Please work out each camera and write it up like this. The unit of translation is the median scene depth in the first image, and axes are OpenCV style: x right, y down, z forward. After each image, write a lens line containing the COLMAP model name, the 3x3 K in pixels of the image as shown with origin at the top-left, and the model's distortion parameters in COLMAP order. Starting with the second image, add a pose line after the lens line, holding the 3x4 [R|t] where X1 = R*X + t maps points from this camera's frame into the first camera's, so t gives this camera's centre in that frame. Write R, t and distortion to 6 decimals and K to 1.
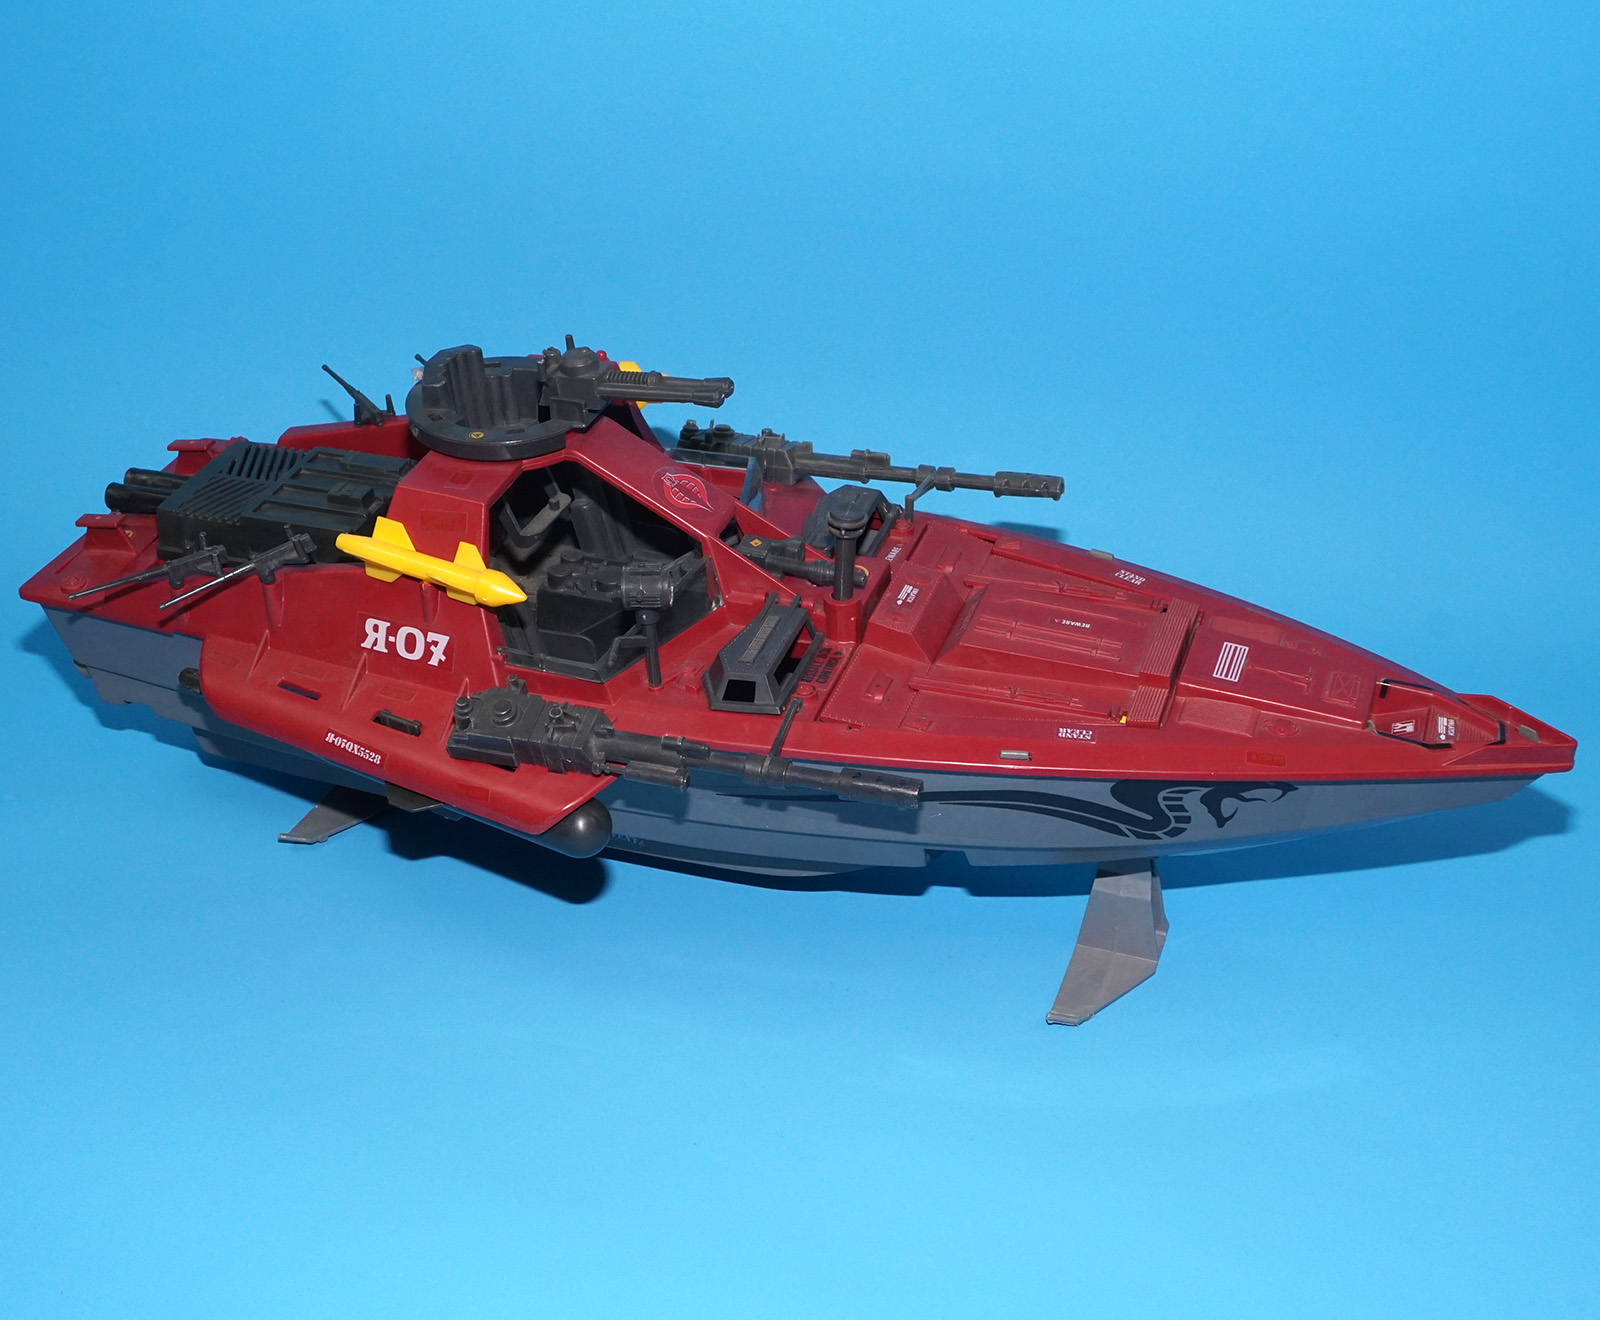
lens RADIAL K [[2266.9, 0, 800.4], [0, 2266.9, 622.0], [0, 0, 1]] dist [0.001916, 0.020037]
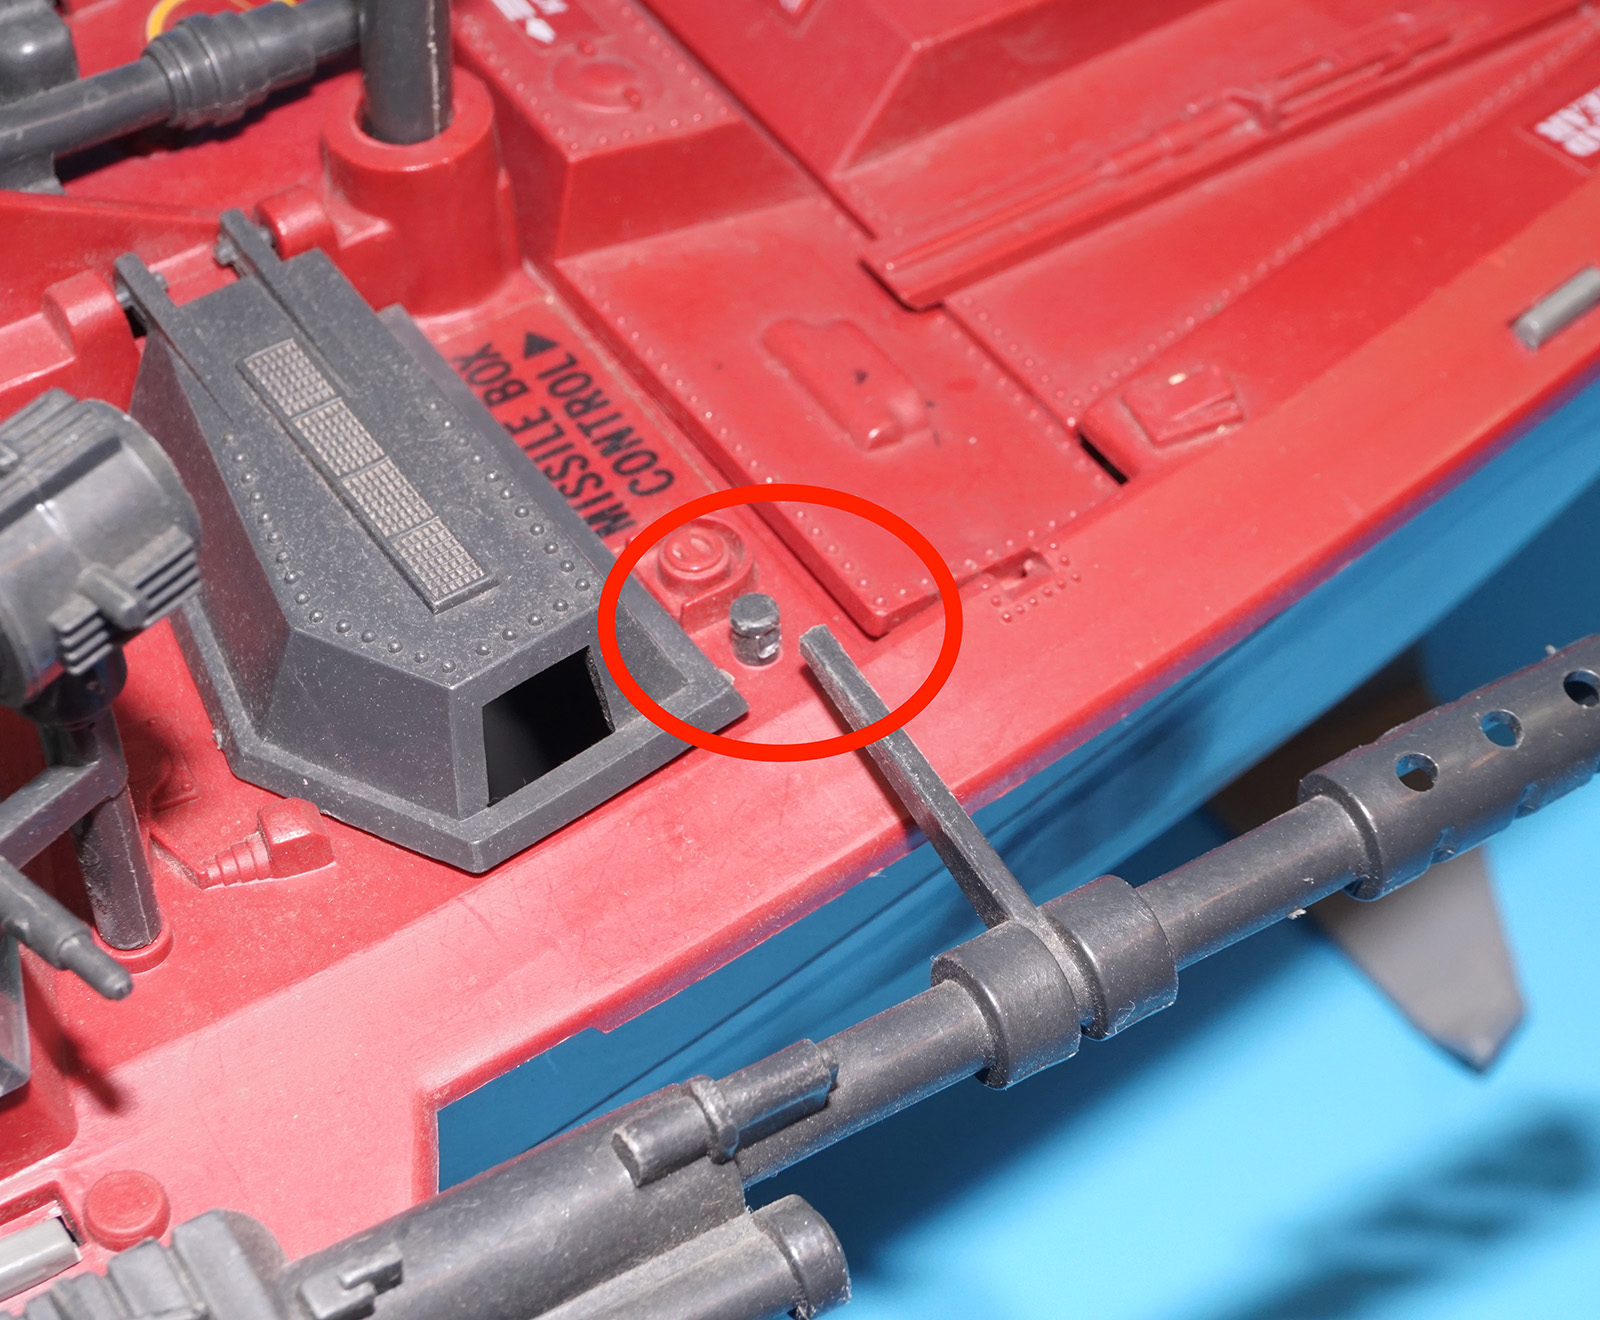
lens RADIAL K [[4411.2, 0, 800.0], [0, 4411.2, 660.0], [0, 0, 1]] dist [0.074091, 0.192744]
pose [[0.643060, -0.548671, 0.534261, -0.219327], [0.409602, 0.835882, 0.365413, -0.110166], [-0.647071, -0.016148, 0.762259, 0.649767]]
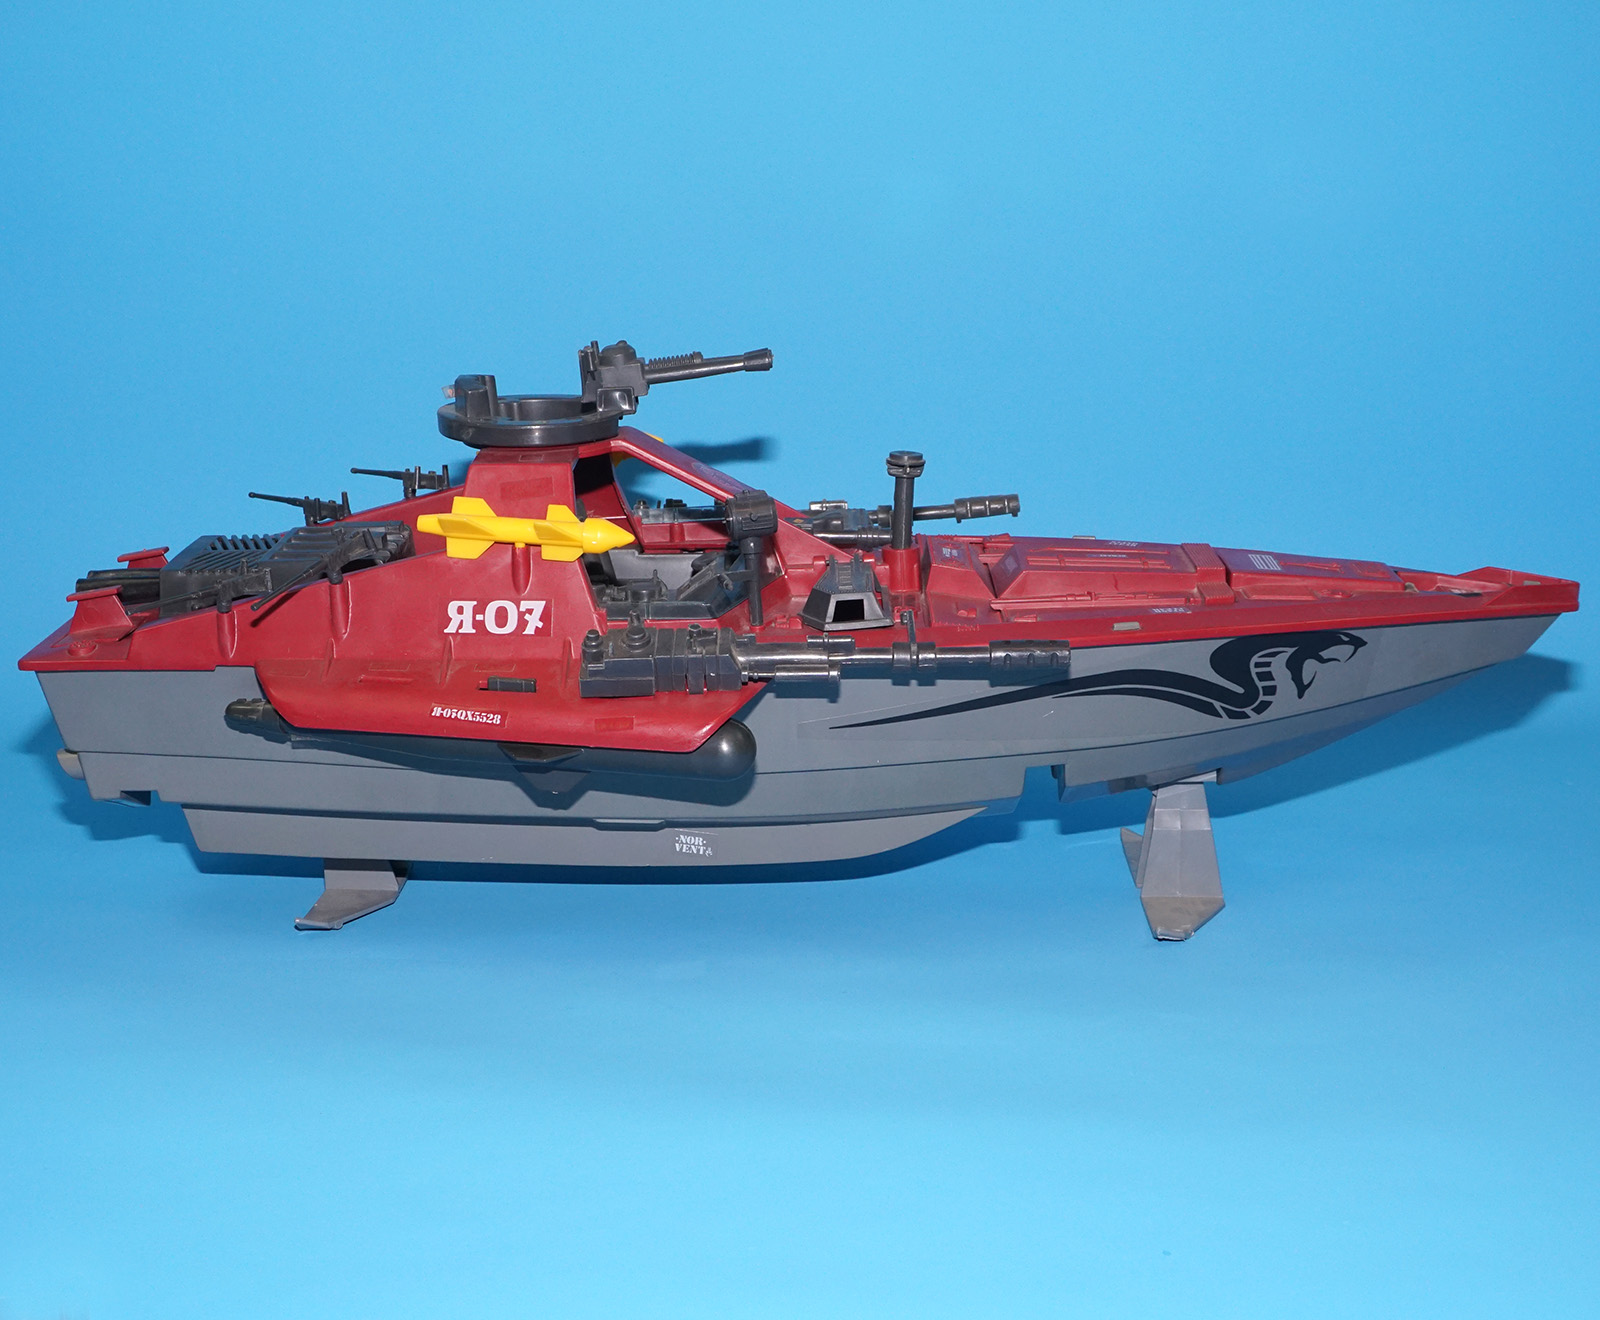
lens RADIAL K [[2388.6, 0, 800.0], [0, 2388.6, 660.0], [0, 0, 1]] dist [-0.005653, 0.046767]
pose [[0.955675, -0.091200, 0.279942, -0.336537], [0.166113, 0.952049, -0.256923, 0.310741], [-0.243087, 0.292037, 0.924999, 0.021126]]
